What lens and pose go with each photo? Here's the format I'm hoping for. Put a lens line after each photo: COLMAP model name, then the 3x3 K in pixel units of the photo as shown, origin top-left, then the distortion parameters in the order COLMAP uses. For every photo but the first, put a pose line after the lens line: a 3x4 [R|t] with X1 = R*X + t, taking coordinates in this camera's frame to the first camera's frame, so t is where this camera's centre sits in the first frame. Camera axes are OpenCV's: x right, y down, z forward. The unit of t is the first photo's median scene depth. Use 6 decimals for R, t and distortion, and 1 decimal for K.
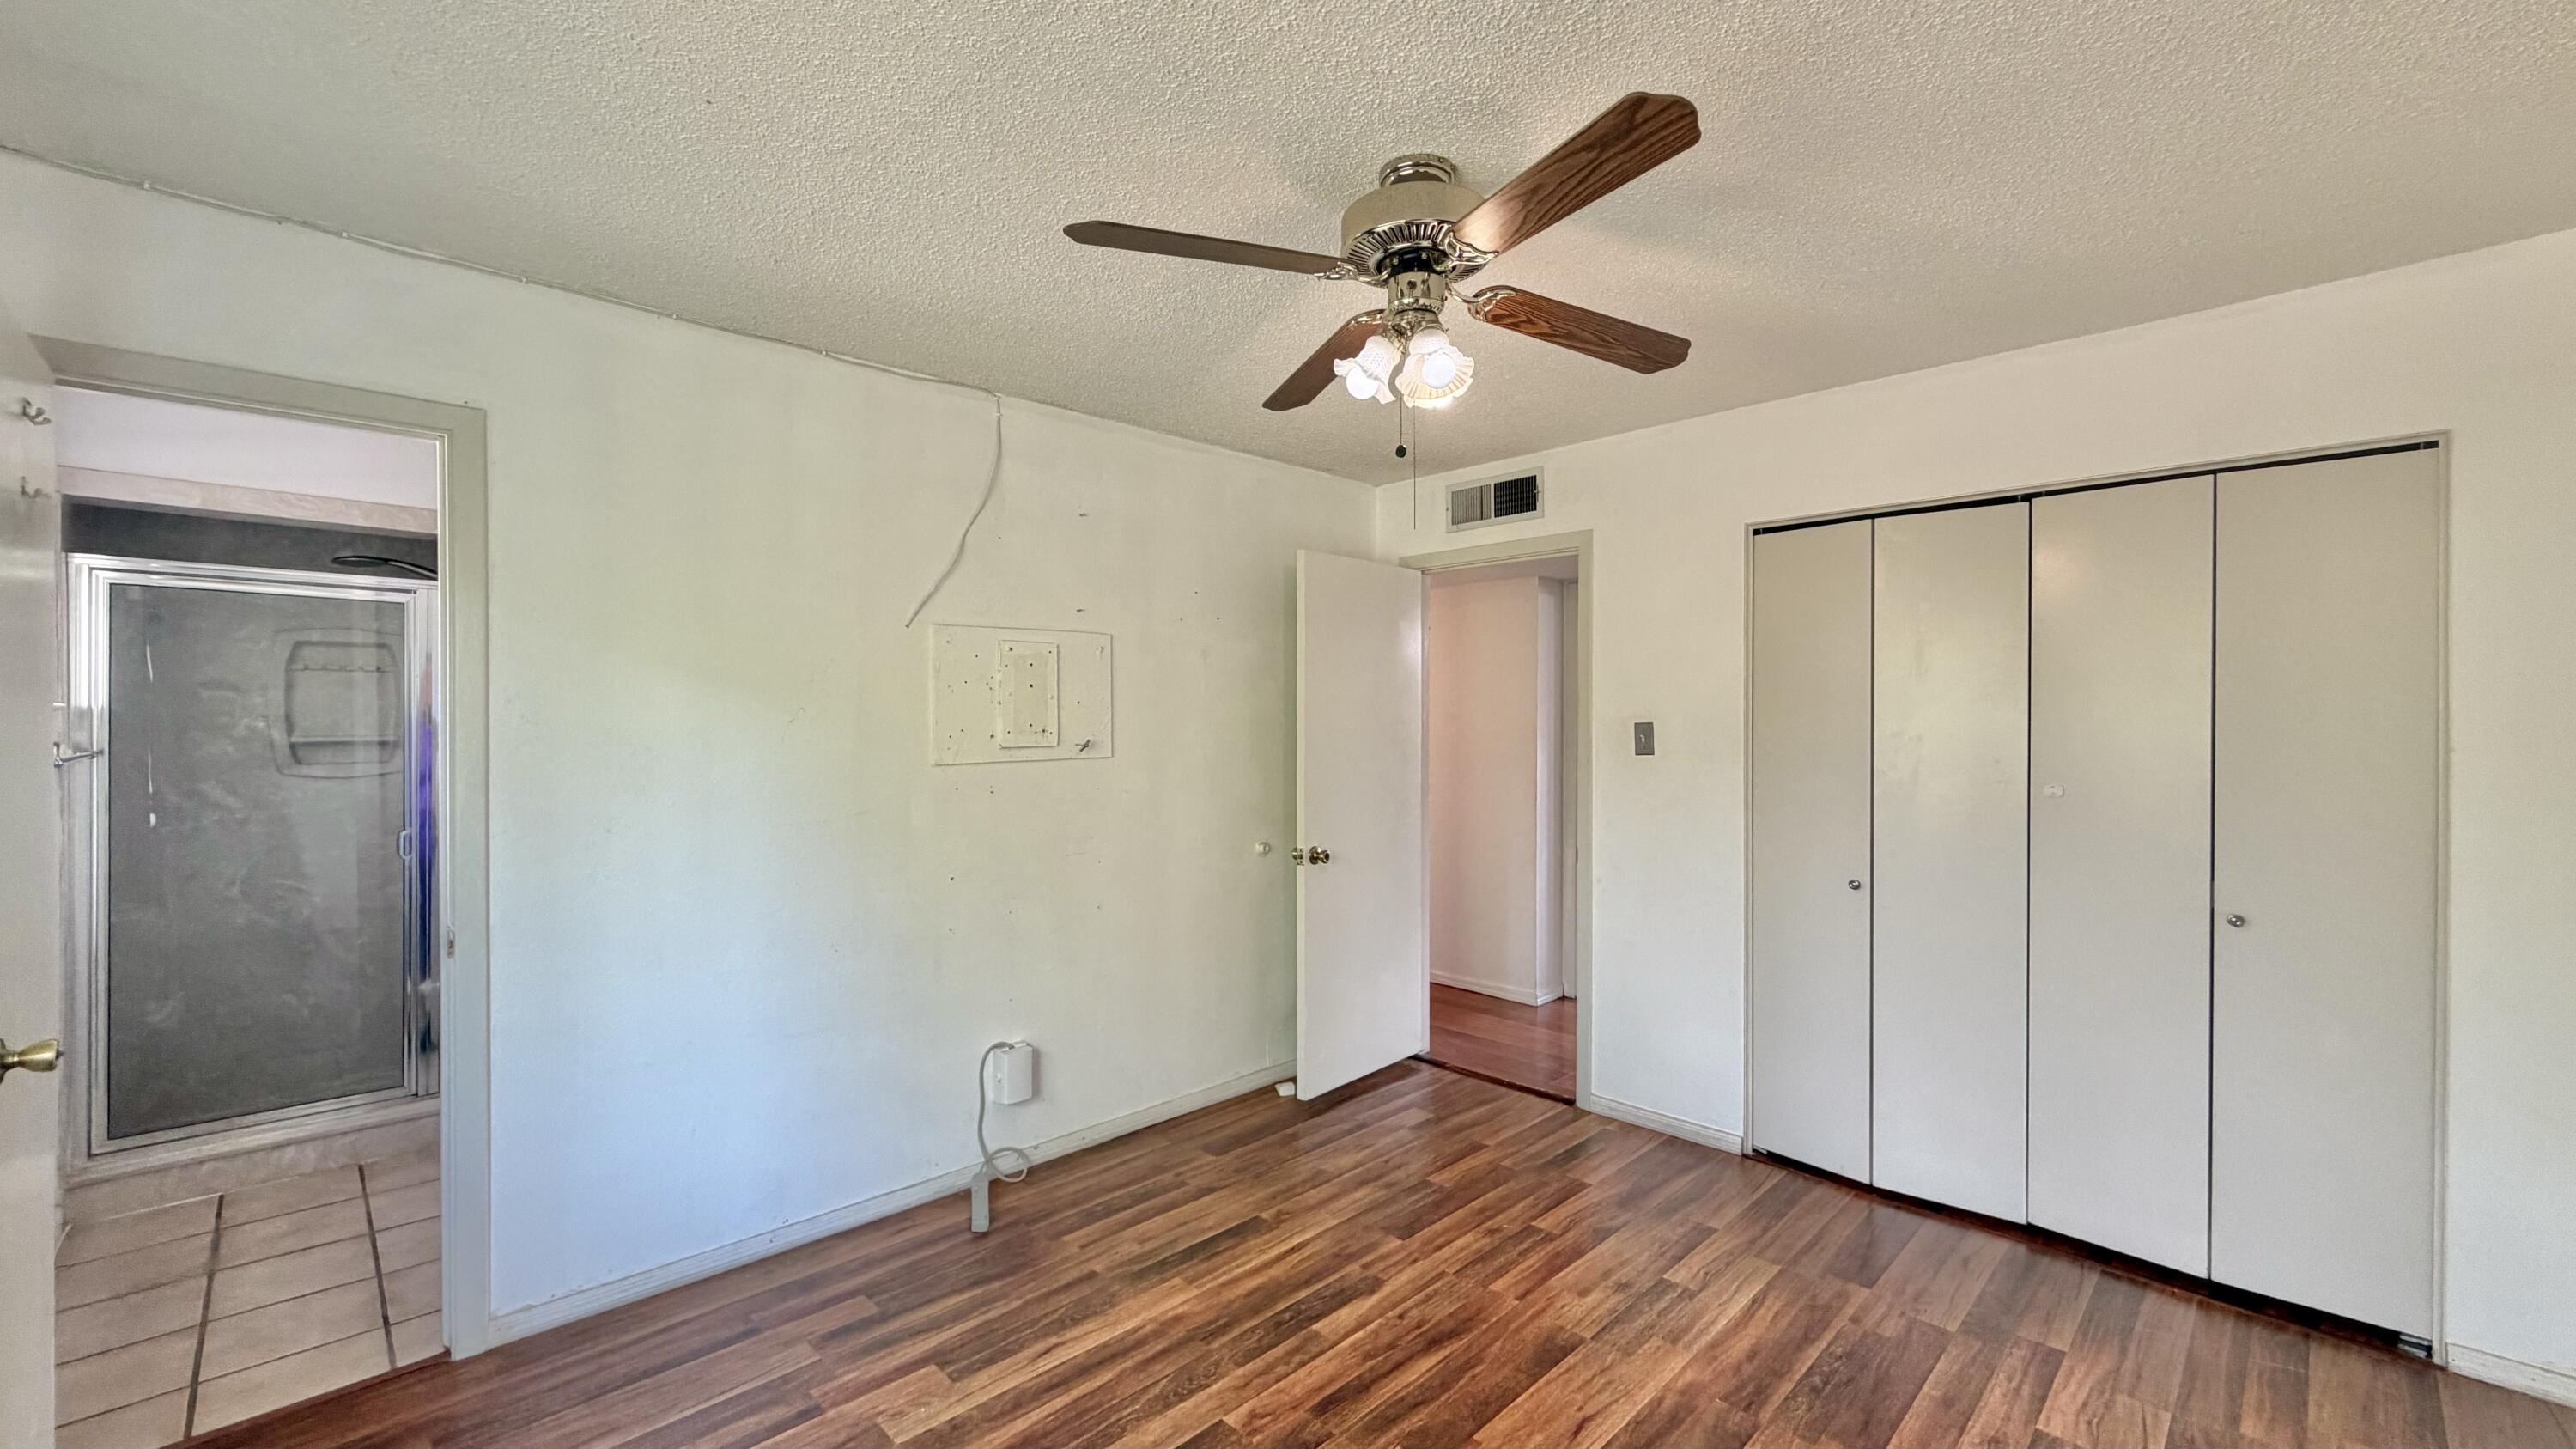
lens RADIAL K [[1029.1, 0, 1290.9], [0, 1029.1, 732.1], [0, 0, 1]] dist [0.002019, 0.000192]
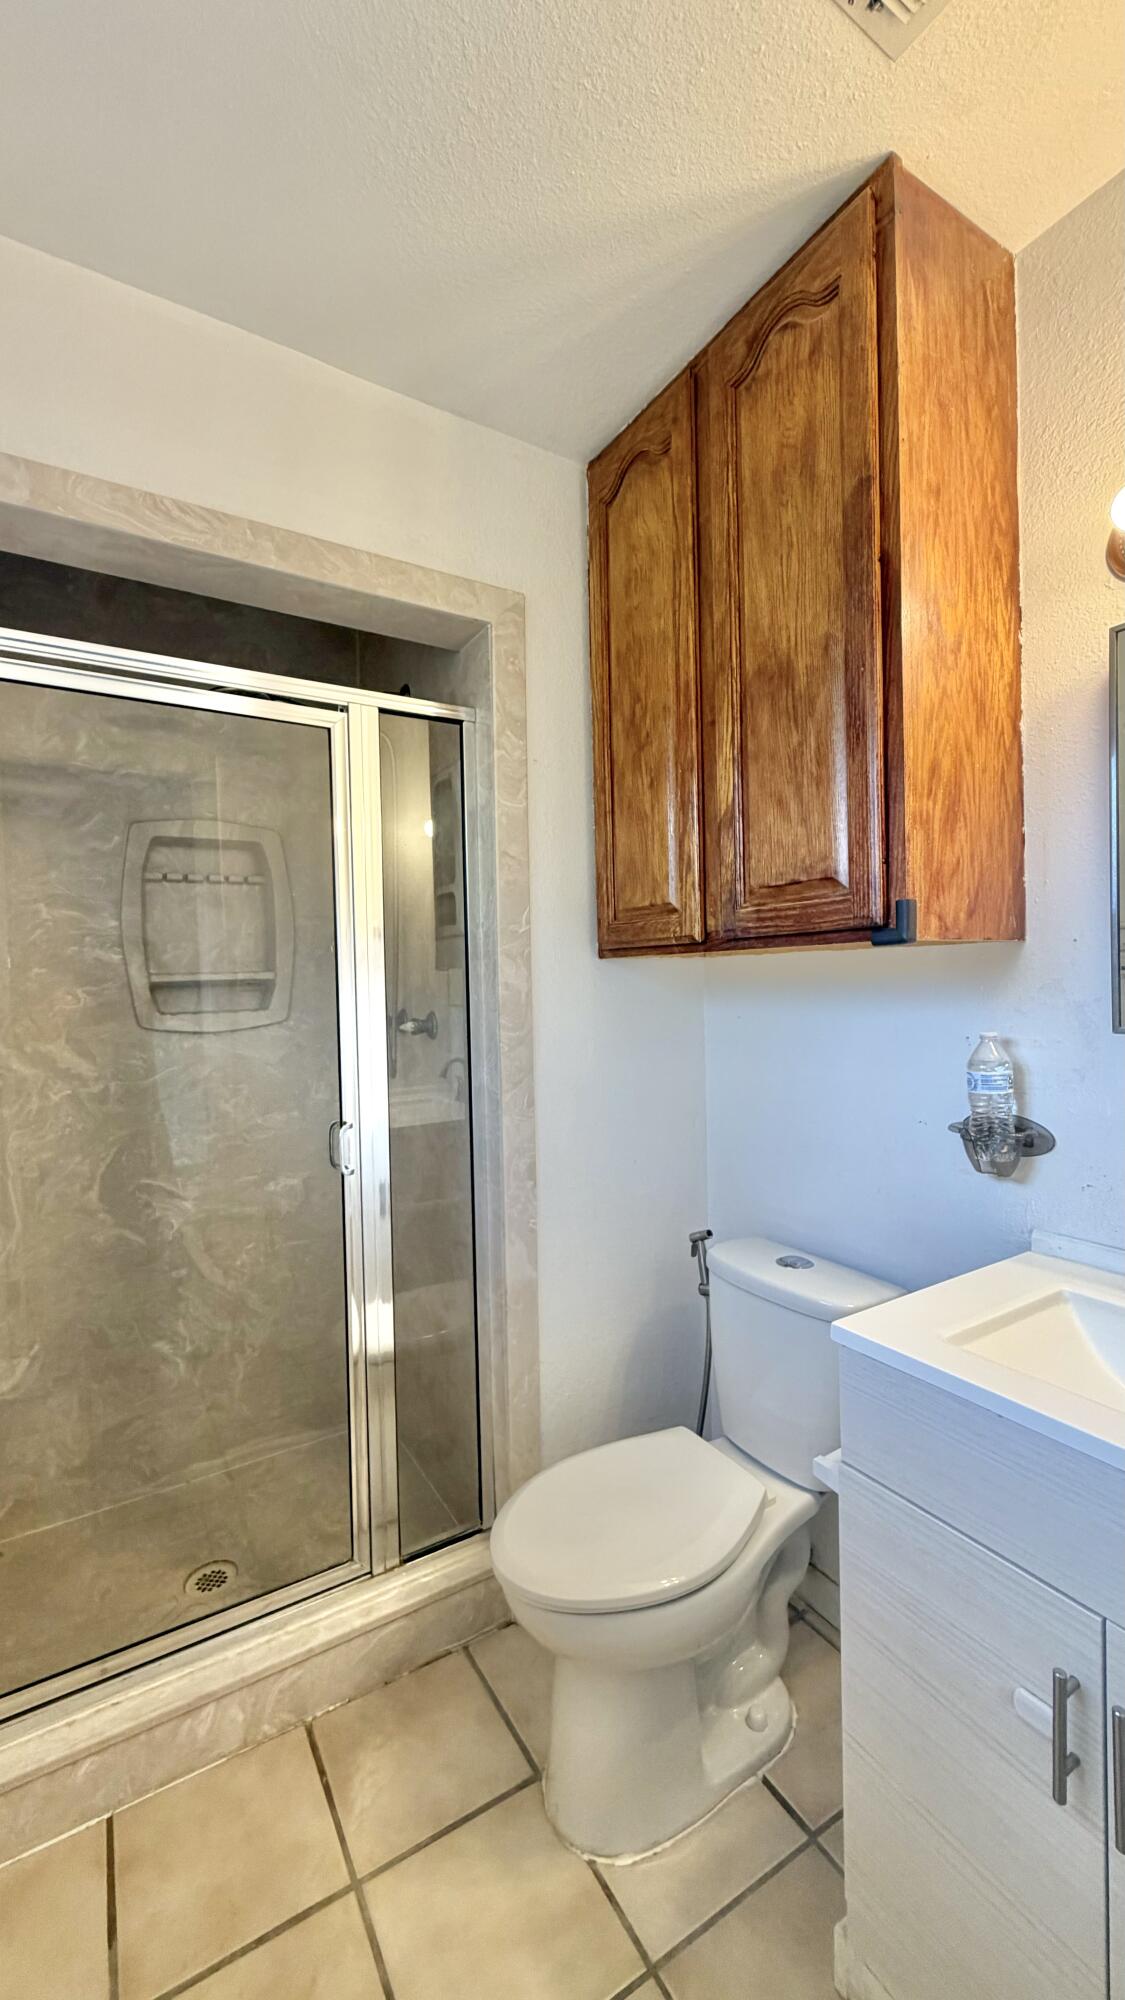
lens RADIAL K [[798.8, 0, 571.1], [0, 798.8, 996.6], [0, 0, 1]] dist [0.002019, 0.000192]
pose [[0.973588, -0.022326, -0.227217, -0.564541], [0.027010, 0.999482, 0.017525, 0.018069], [0.226708, -0.023199, 0.973686, 0.532654]]
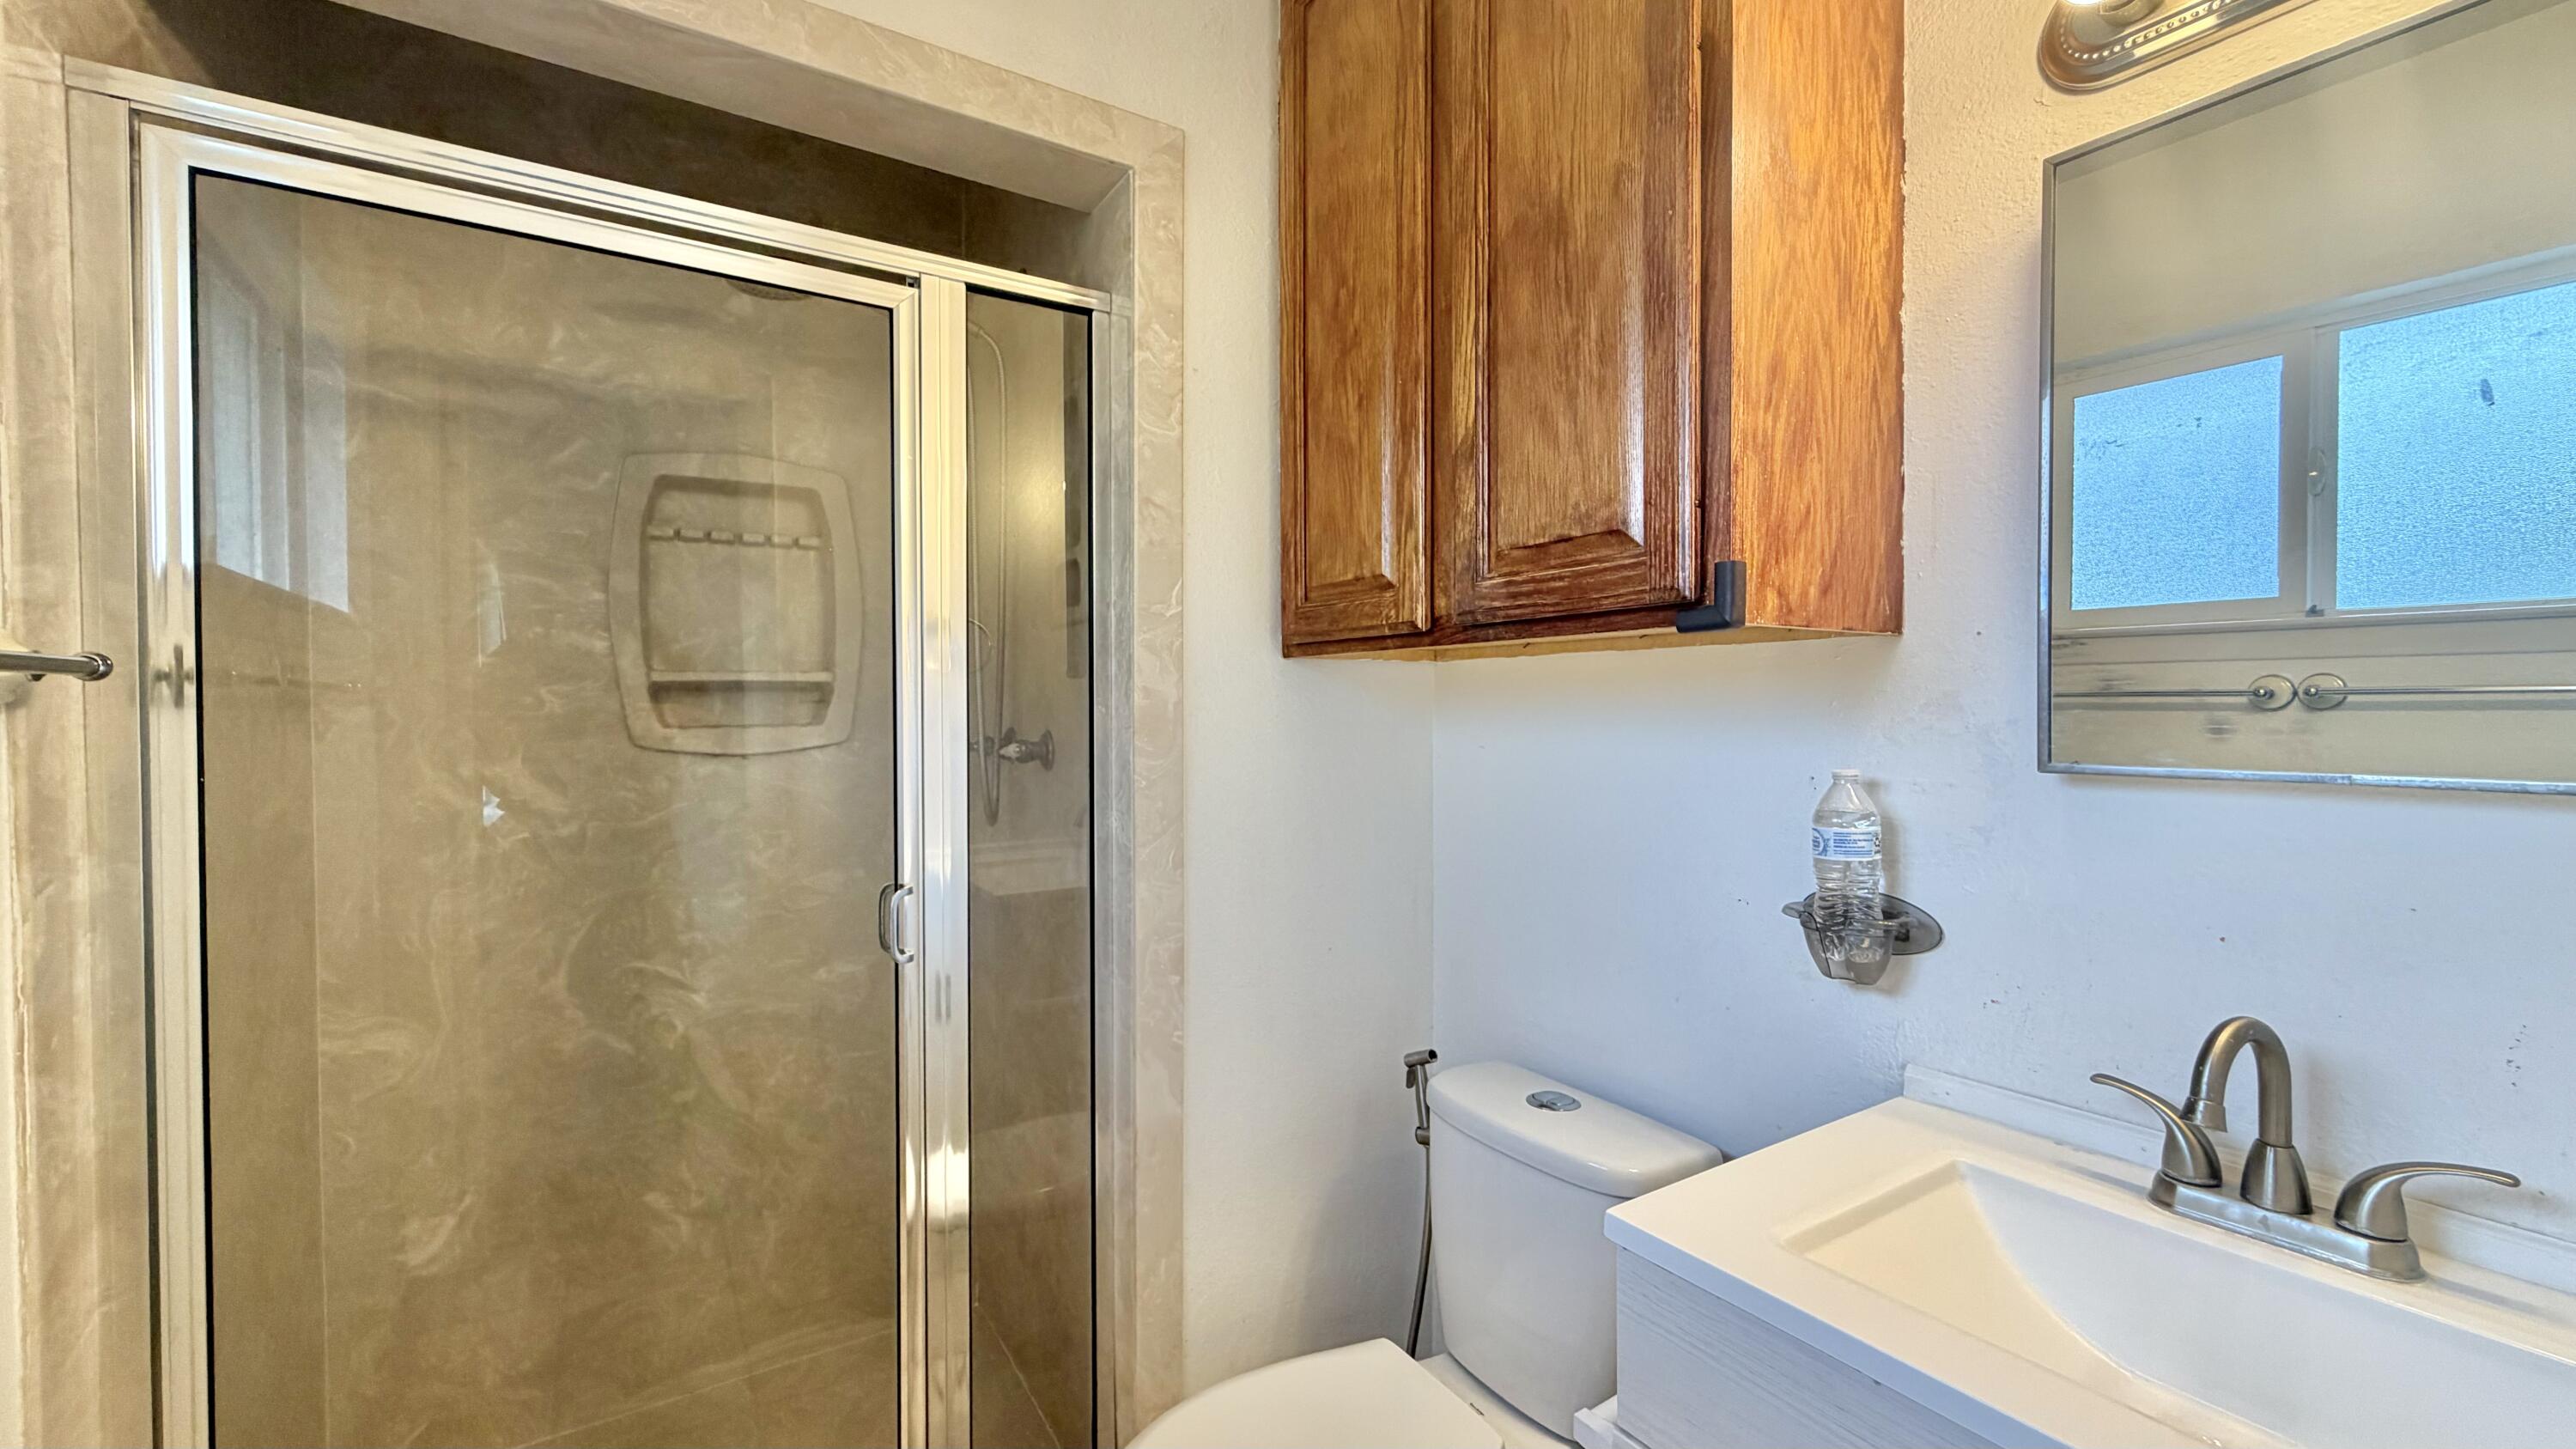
lens RADIAL K [[1029.1, 0, 1290.7], [0, 1029.1, 722.3], [0, 0, 1]] dist [0.002019, 0.000192]
pose [[0.976785, -0.003521, -0.214194, -0.561512], [0.006165, 0.999913, 0.011680, 0.025757], [0.214134, -0.012729, 0.976721, 0.579739]]
